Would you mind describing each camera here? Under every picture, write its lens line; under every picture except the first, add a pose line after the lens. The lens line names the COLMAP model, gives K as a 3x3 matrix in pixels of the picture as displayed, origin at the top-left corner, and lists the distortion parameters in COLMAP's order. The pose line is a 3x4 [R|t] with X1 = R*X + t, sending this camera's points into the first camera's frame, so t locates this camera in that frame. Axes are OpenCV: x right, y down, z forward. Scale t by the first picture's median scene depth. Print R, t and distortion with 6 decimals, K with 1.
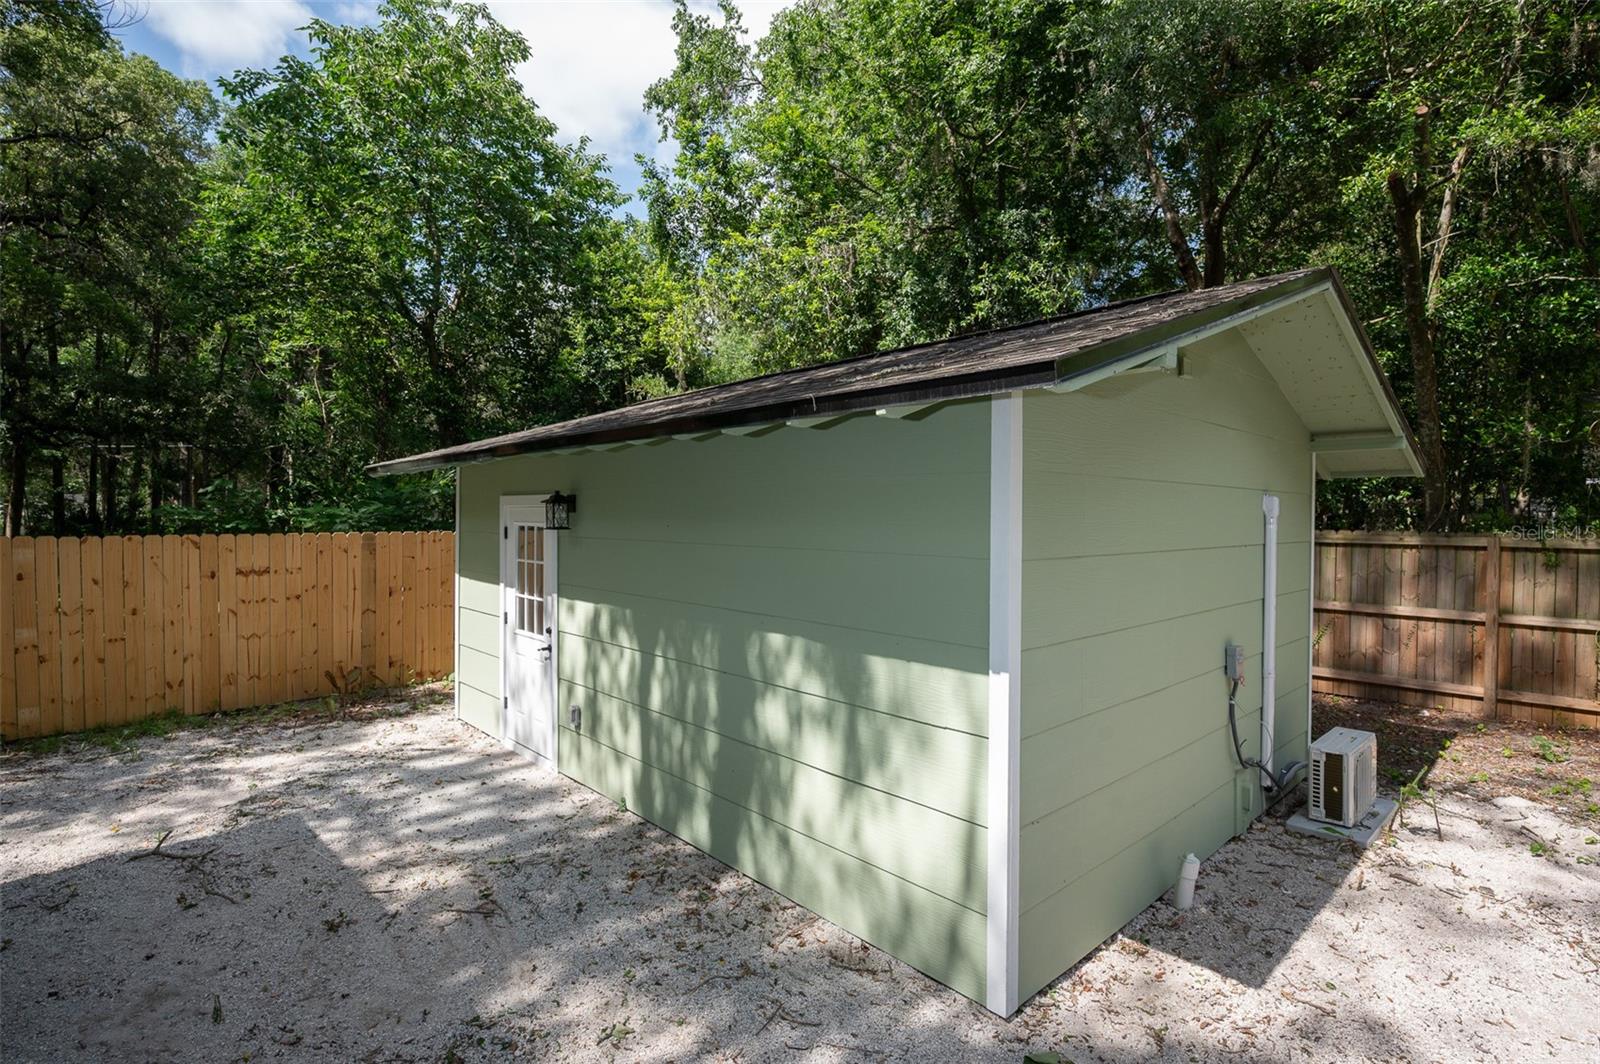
lens RADIAL K [[771.3, 0, 800.0], [0, 771.3, 532.0], [0, 0, 1]] dist [-0.002655, 0.000209]
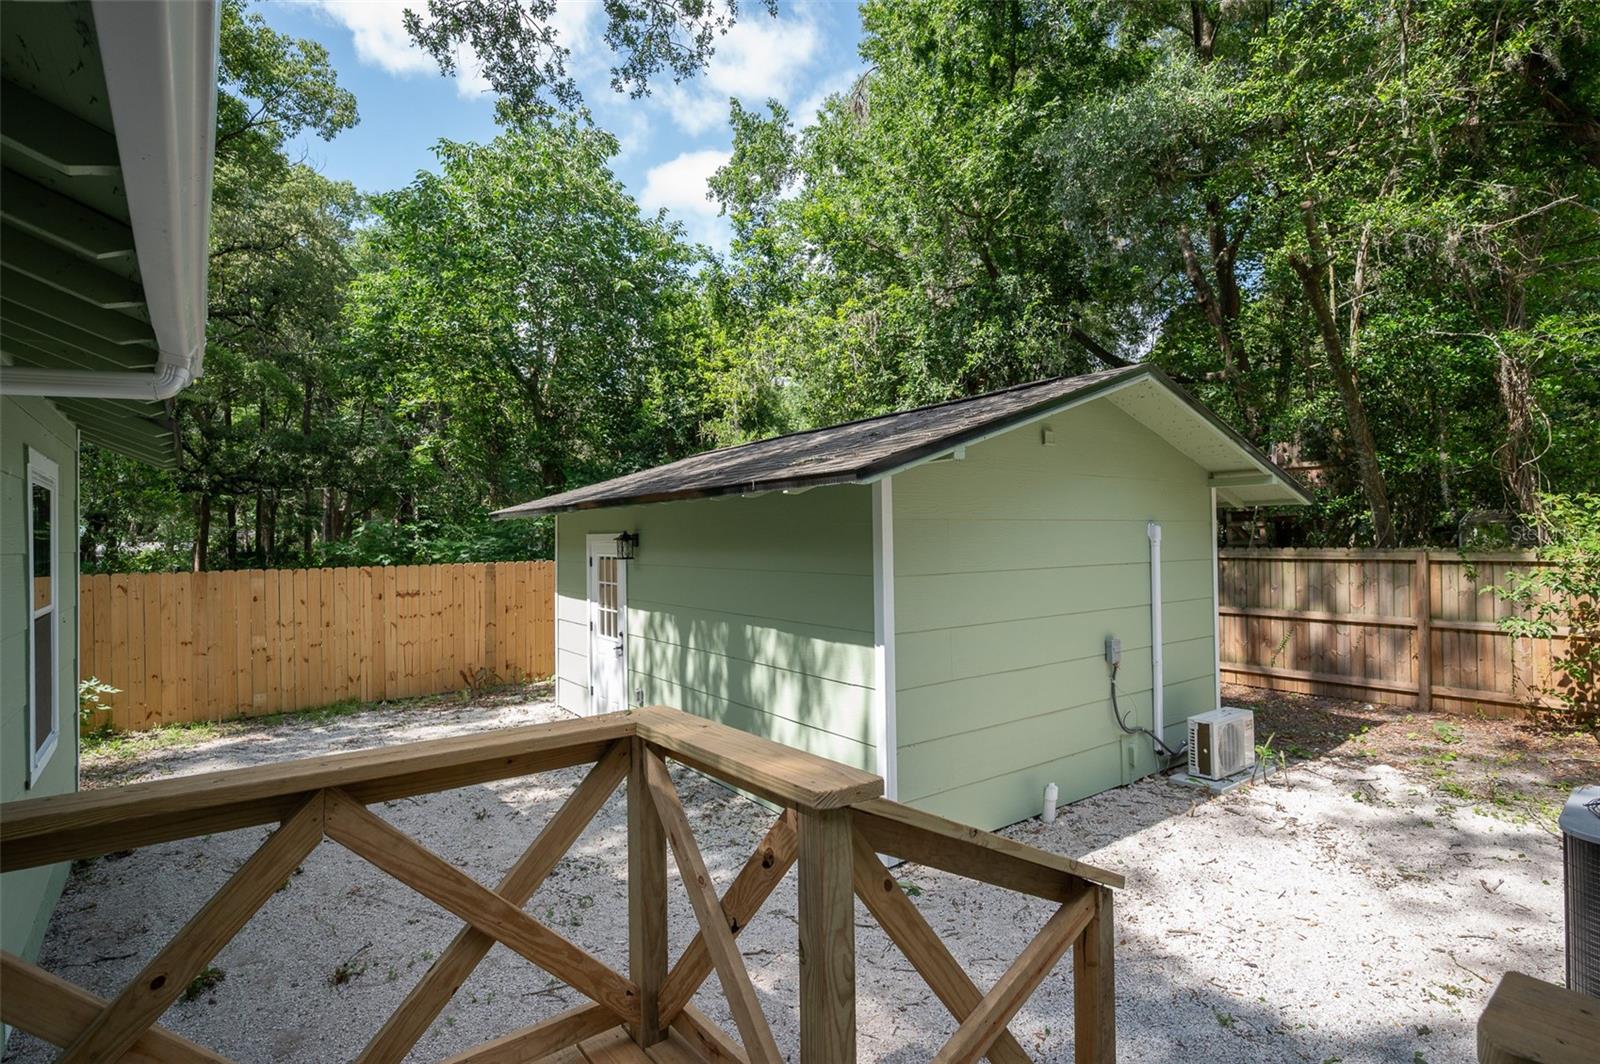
lens RADIAL K [[796.1, 0, 800.0], [0, 796.1, 532.0], [0, 0, 1]] dist [-0.000316, -0.000280]
pose [[0.992079, -0.020086, -0.123999, 0.112304], [0.016540, 0.999426, -0.029561, -0.002677], [0.124522, 0.027275, 0.991842, -0.242206]]
